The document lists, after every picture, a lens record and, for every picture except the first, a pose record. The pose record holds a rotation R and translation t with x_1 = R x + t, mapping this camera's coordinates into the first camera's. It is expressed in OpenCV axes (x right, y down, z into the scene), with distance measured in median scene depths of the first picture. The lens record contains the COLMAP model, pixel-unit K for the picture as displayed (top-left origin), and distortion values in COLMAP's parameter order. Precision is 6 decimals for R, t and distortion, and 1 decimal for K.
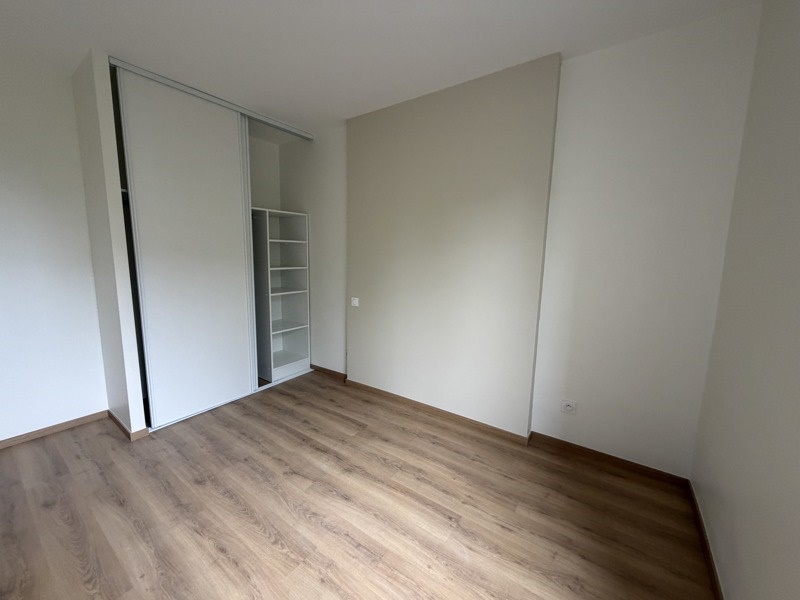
lens RADIAL K [[322.8, 0, 400.0], [0, 322.8, 300.0], [0, 0, 1]] dist [0.000064, -0.000193]
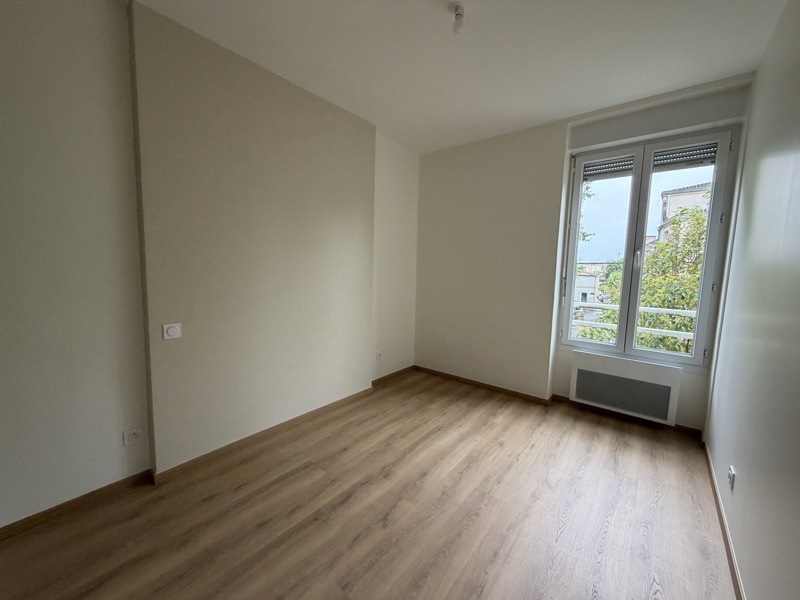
lens RADIAL K [[322.8, 0, 400.0], [0, 322.8, 300.0], [0, 0, 1]] dist [0.000064, -0.000193]
pose [[0.048937, -0.120504, 0.991506, -1.037553], [0.114910, 0.986783, 0.114259, -0.104252], [-0.992170, 0.108342, 0.062137, 0.814779]]
